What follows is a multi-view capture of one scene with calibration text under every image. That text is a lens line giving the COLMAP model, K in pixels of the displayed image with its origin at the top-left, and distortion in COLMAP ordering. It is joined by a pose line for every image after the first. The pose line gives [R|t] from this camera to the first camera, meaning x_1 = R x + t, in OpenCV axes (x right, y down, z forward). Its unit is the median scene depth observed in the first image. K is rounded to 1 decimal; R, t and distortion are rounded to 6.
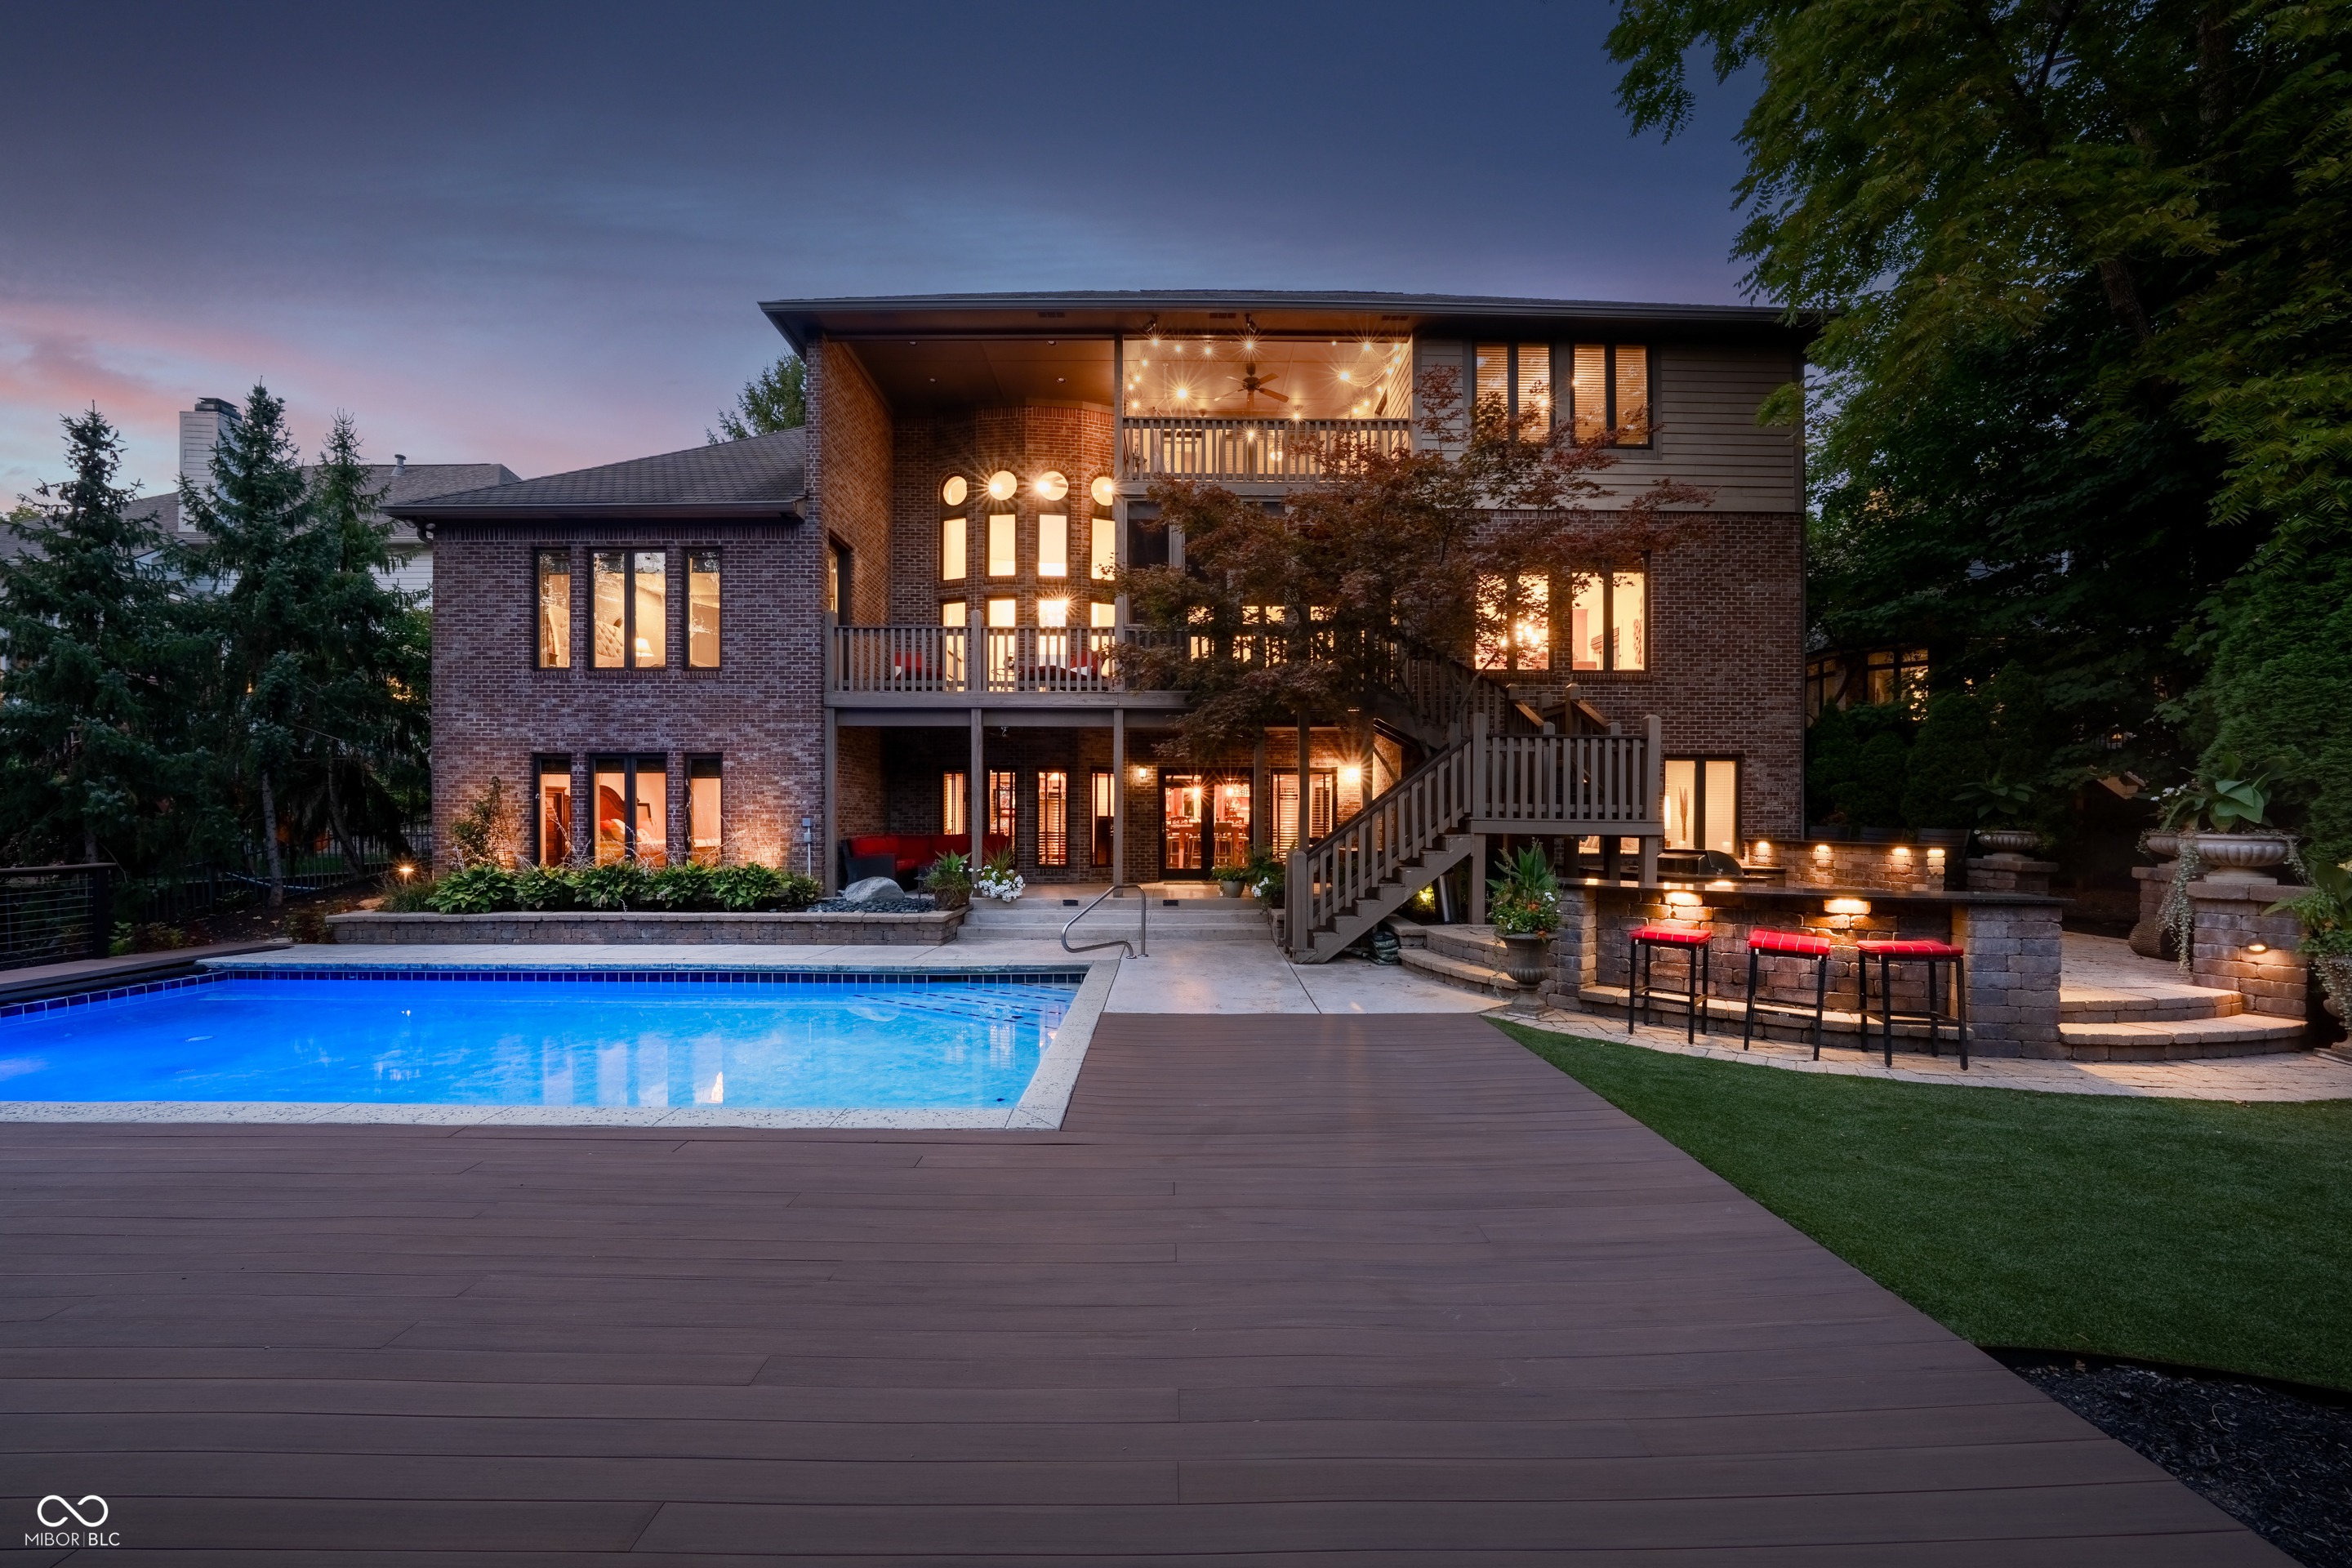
lens RADIAL K [[854.6, 0, 1182.7], [0, 854.6, 825.5], [0, 0, 1]] dist [-0.008268, 0.000042]
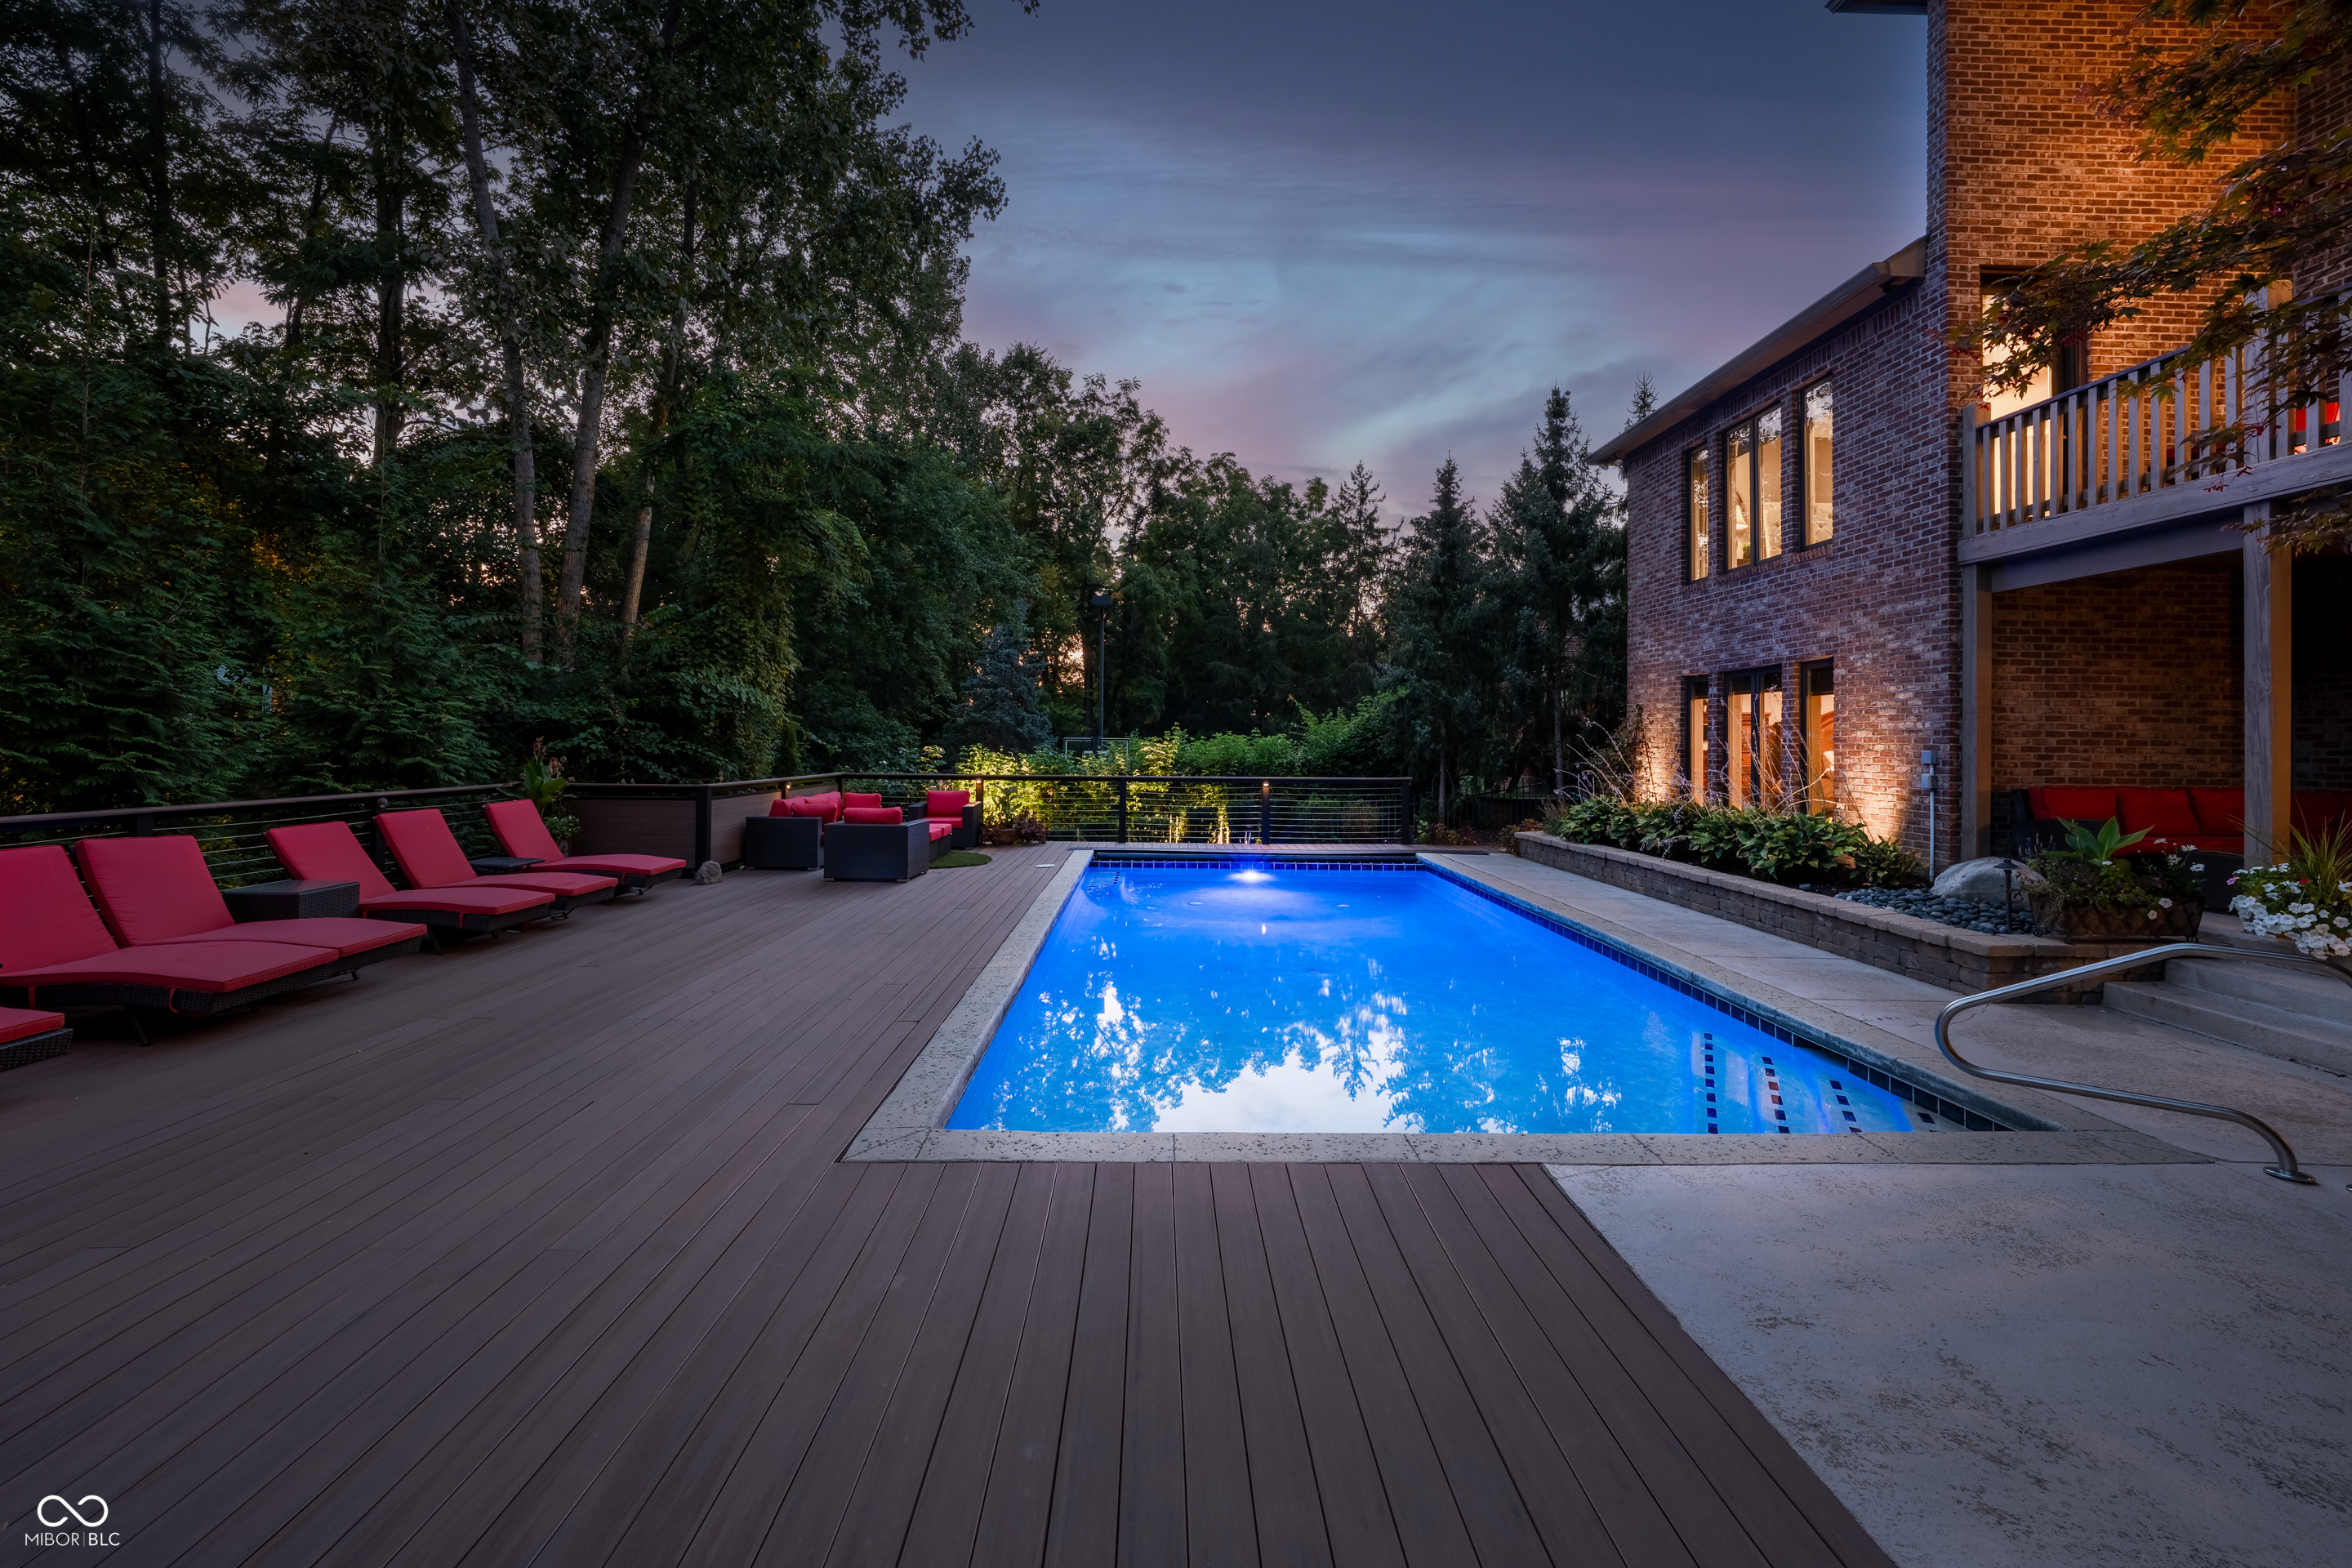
lens RADIAL K [[944.0, 0, 1167.8], [0, 944.0, 730.2], [0, 0, 1]] dist [-0.010656, 0.000269]
pose [[0.011962, -0.014832, -0.999818, 0.232827], [-0.019083, 0.999705, -0.015058, -0.002602], [0.999746, 0.019259, 0.011675, 0.439429]]
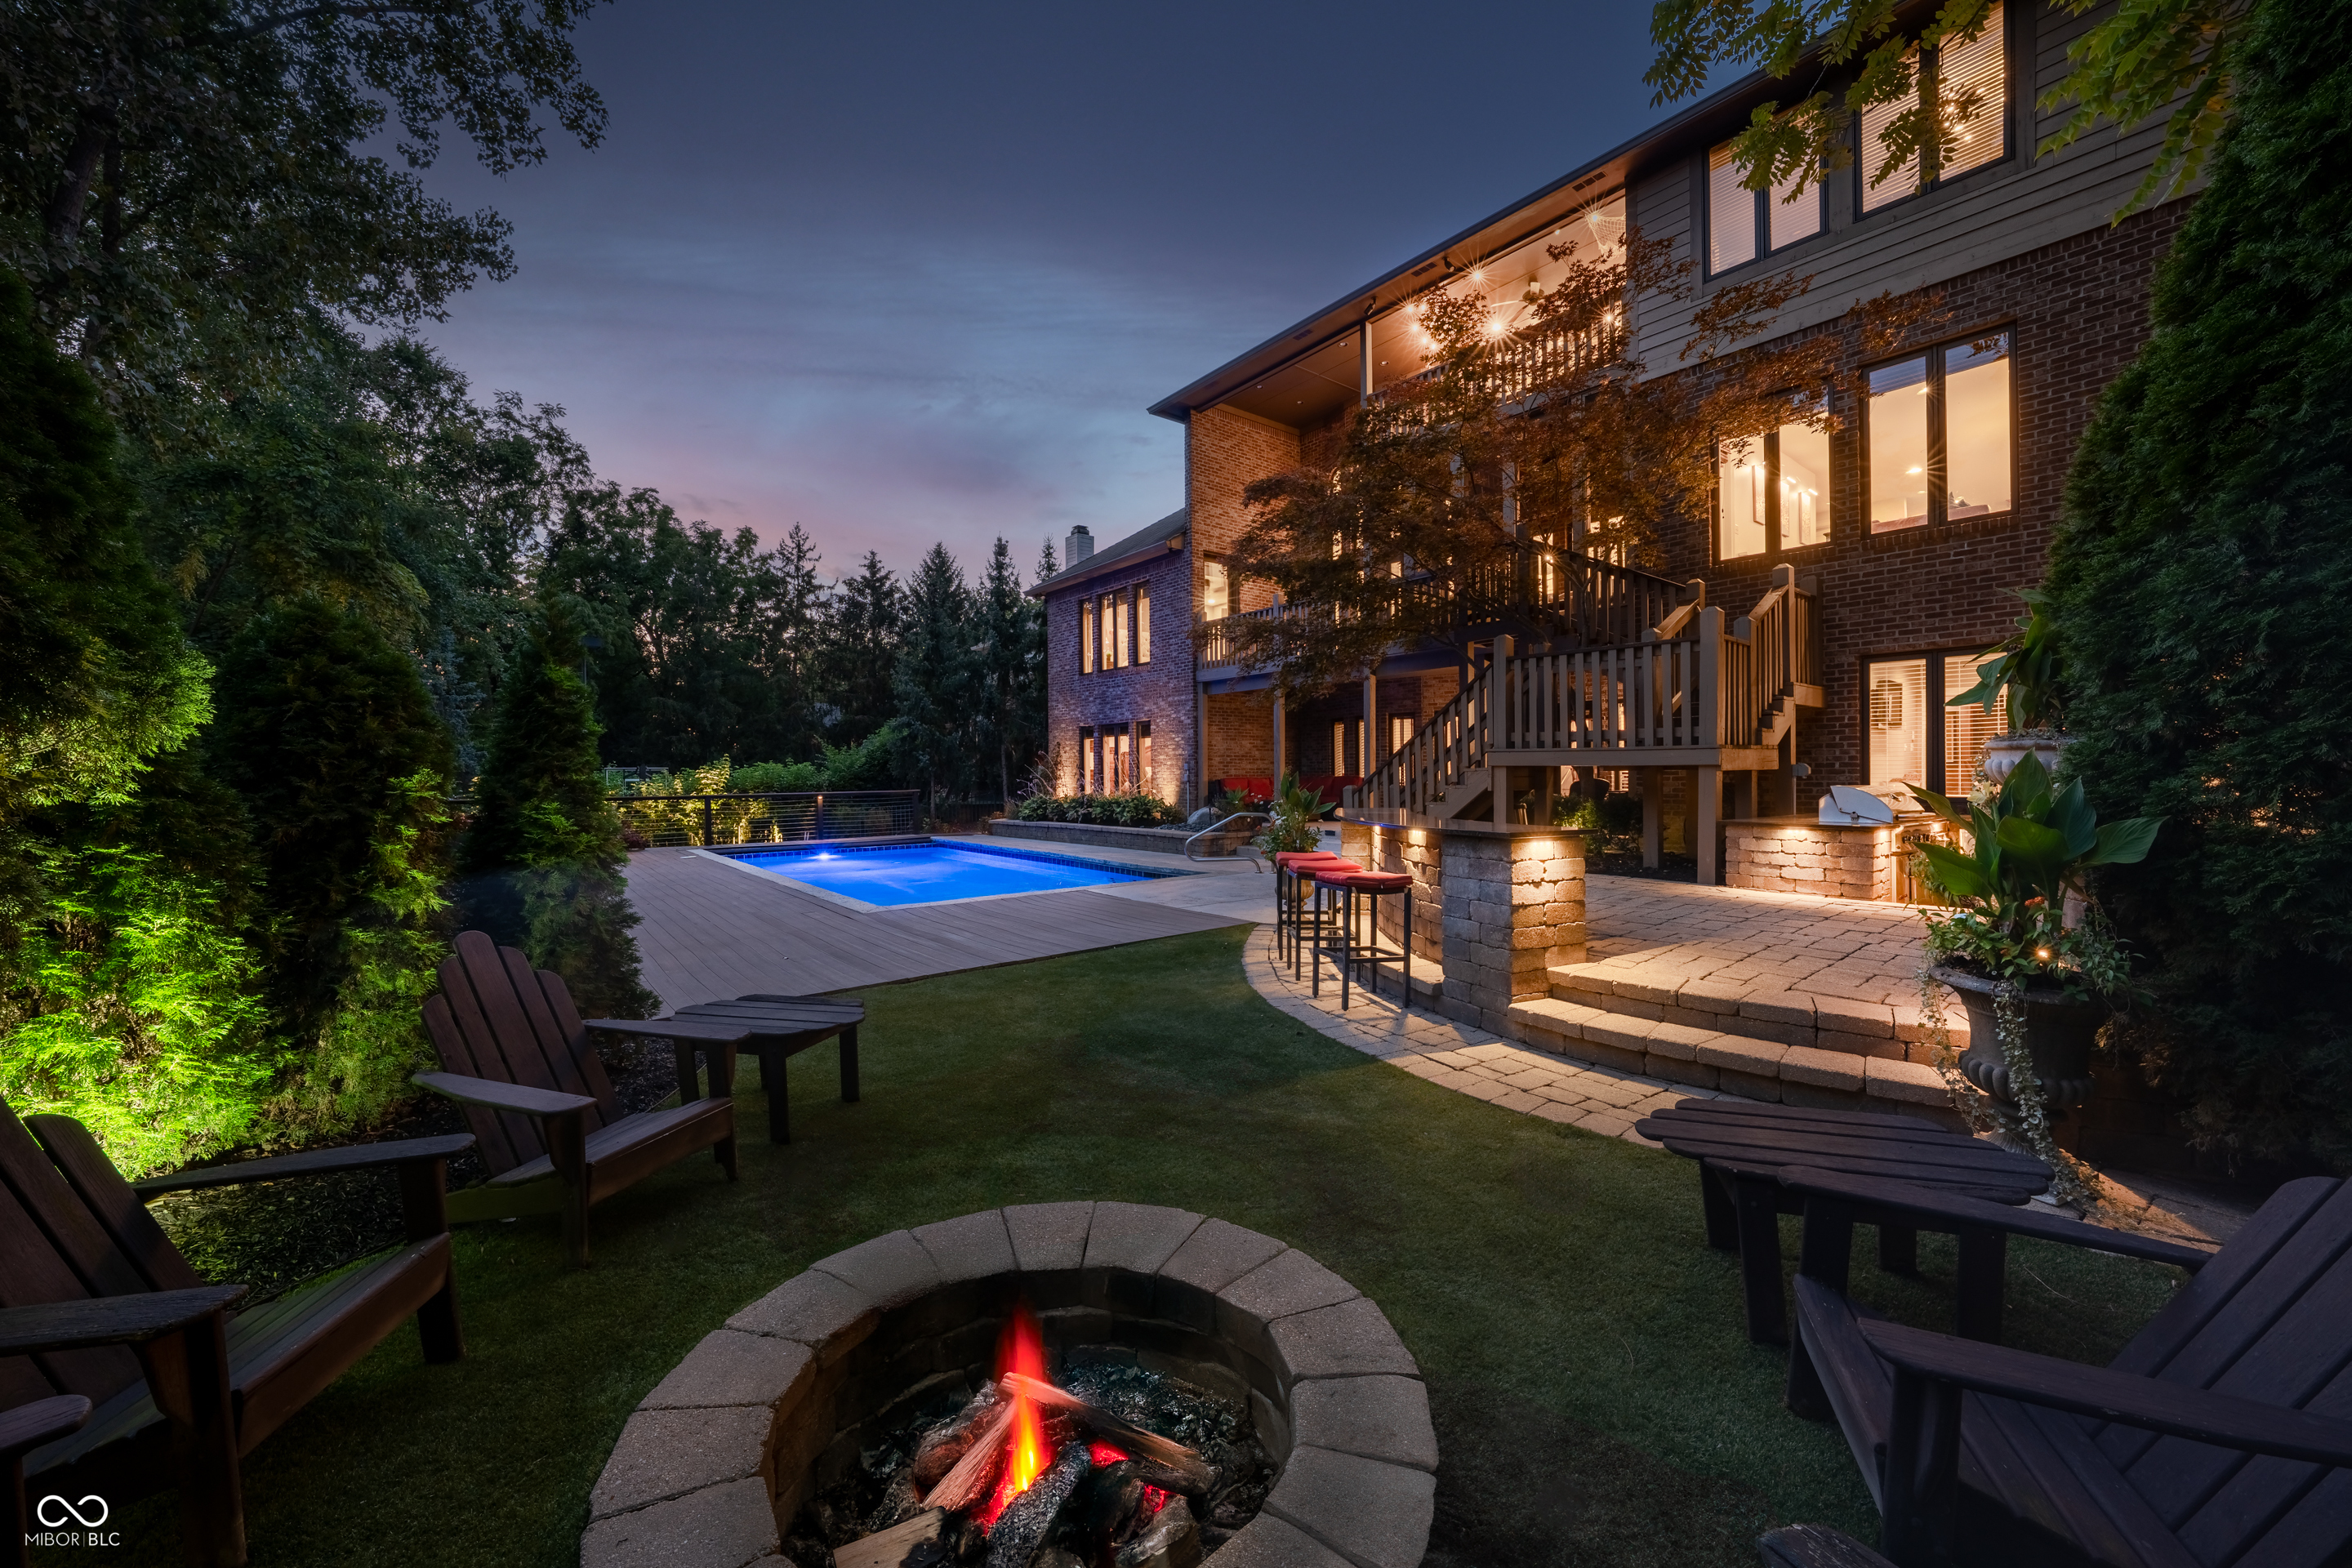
lens RADIAL K [[877.8, 0, 1176.0], [0, 877.8, 784.0], [0, 0, 1]] dist [0.000565, -0.000001]
pose [[0.619831, 0.001261, -0.784734, 0.667441], [0.003823, 0.999982, 0.004626, 0.017529], [0.784726, -0.005867, 0.619815, 0.101980]]
